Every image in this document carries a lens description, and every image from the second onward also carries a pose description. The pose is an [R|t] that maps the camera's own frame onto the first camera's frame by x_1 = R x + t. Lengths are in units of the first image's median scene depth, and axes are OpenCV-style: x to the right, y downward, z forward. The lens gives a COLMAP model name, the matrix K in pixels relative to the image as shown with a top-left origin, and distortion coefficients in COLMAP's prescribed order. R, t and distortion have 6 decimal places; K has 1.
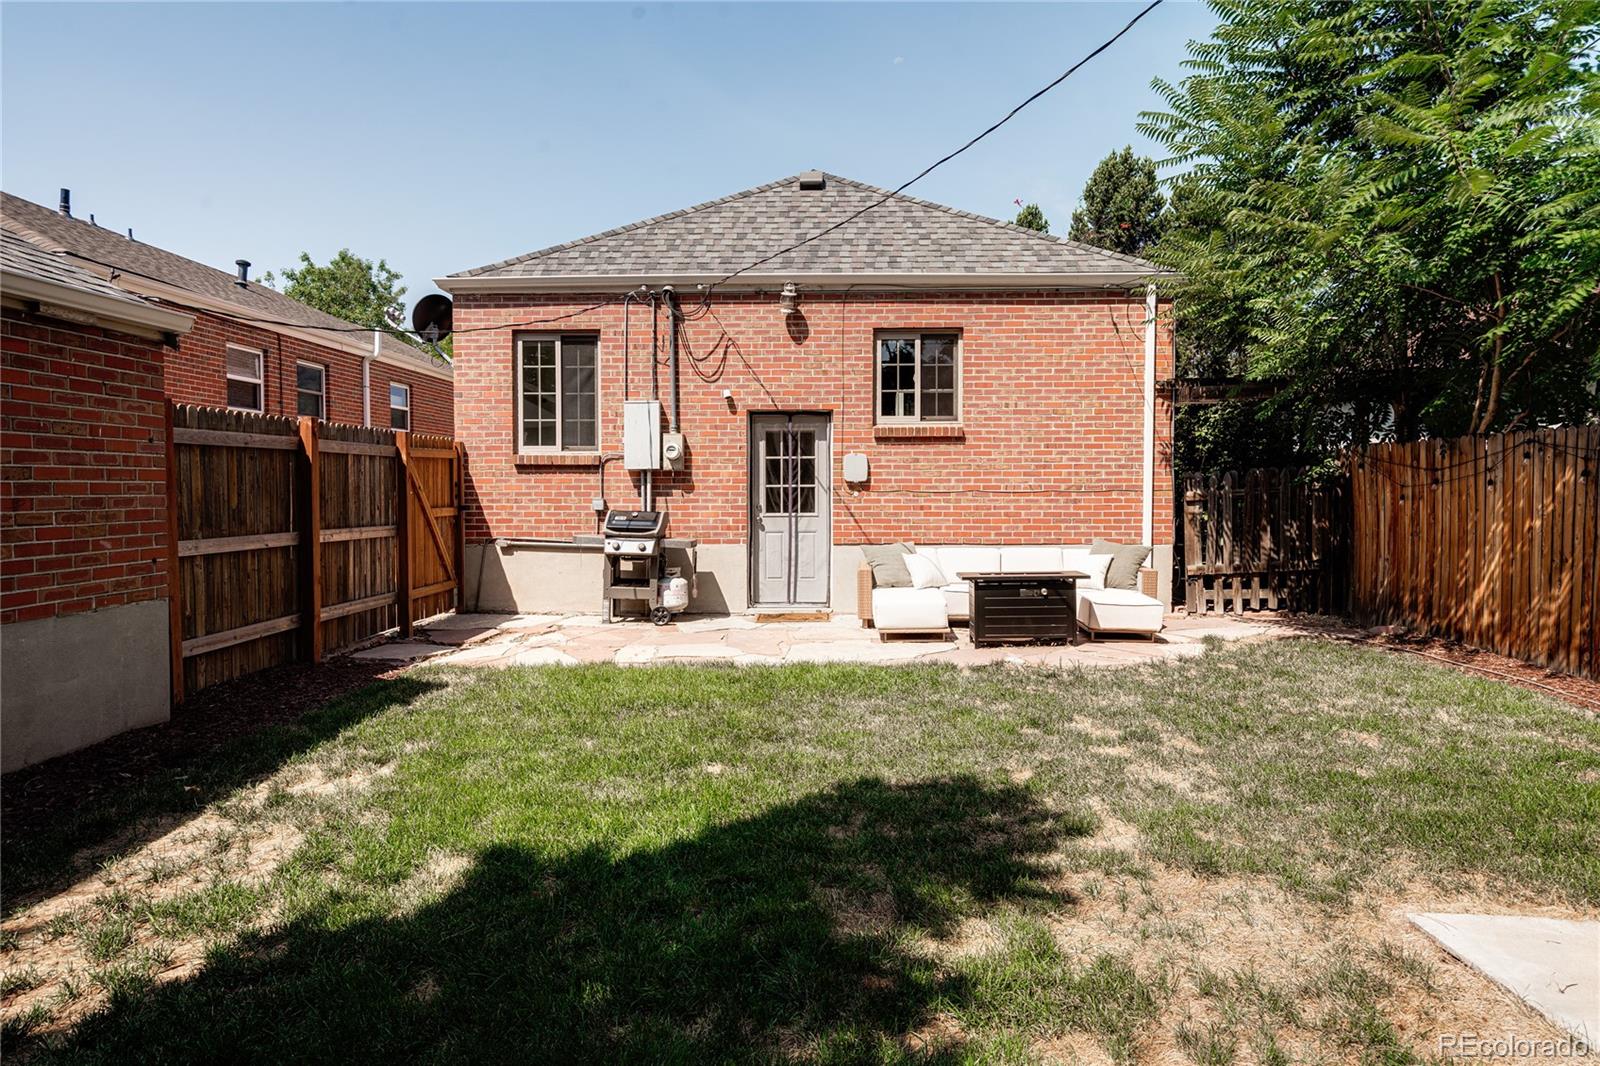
lens RADIAL K [[840.4, 0, 800.0], [0, 840.4, 533.0], [0, 0, 1]] dist [0.000464, 0.000067]
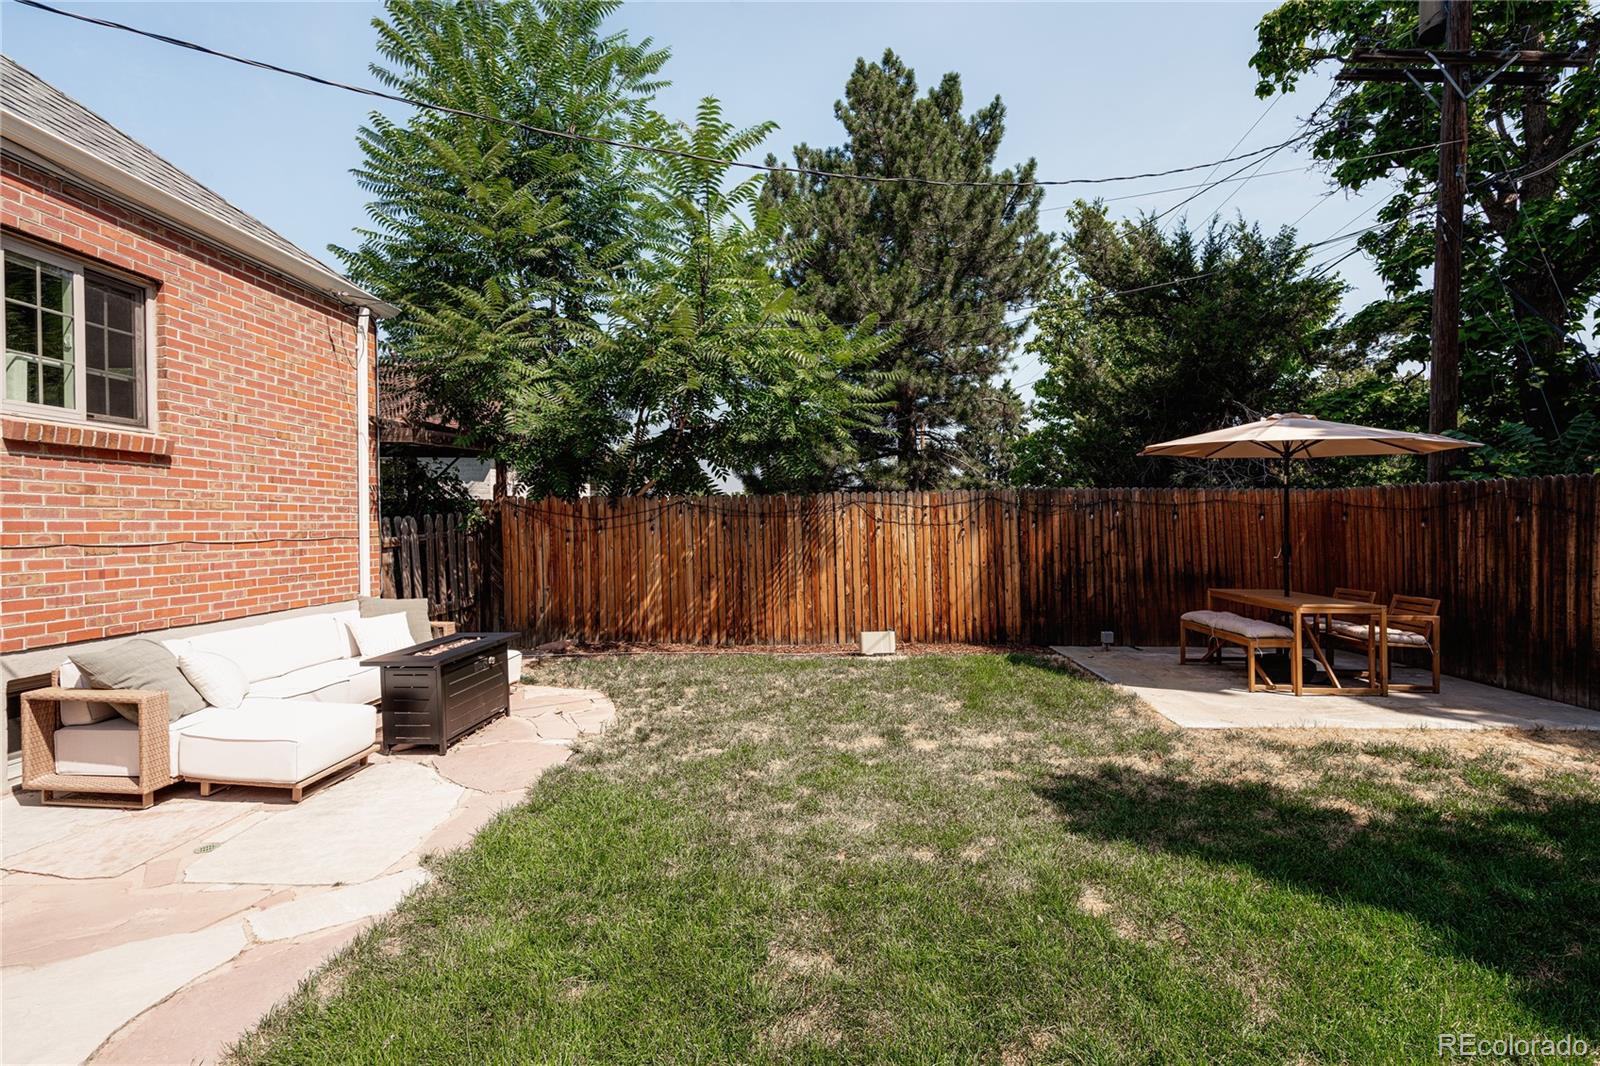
lens RADIAL K [[722.6, 0, 800.0], [0, 722.6, 533.0], [0, 0, 1]] dist [-0.004375, 0.000114]
pose [[0.029797, -0.009662, 0.999509, -0.327962], [0.054946, 0.998457, 0.008014, -0.036012], [-0.998045, 0.054681, 0.030282, 0.519060]]
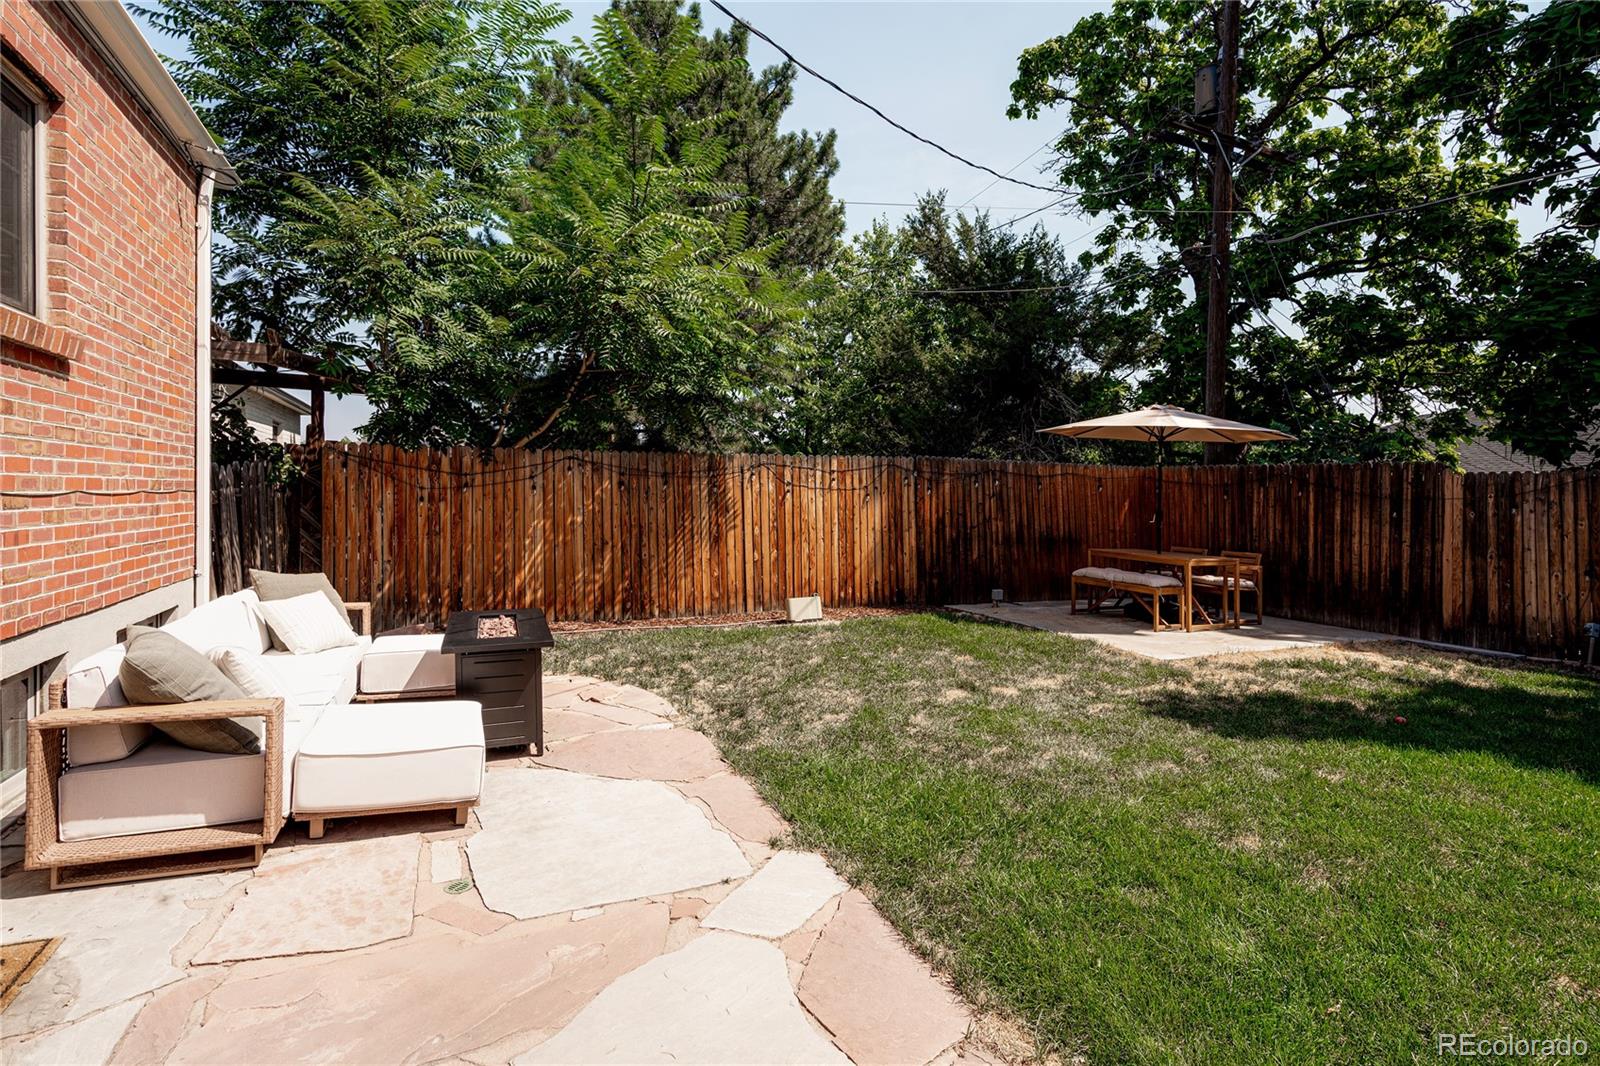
lens RADIAL K [[794.6, 0, 795.1], [0, 794.6, 494.6], [0, 0, 1]] dist [0.000749, 0.000026]
pose [[-0.398120, -0.006335, 0.917311, -0.312018], [0.031170, 0.999305, 0.020429, -0.045574], [-0.916804, 0.036726, -0.397646, 0.824742]]
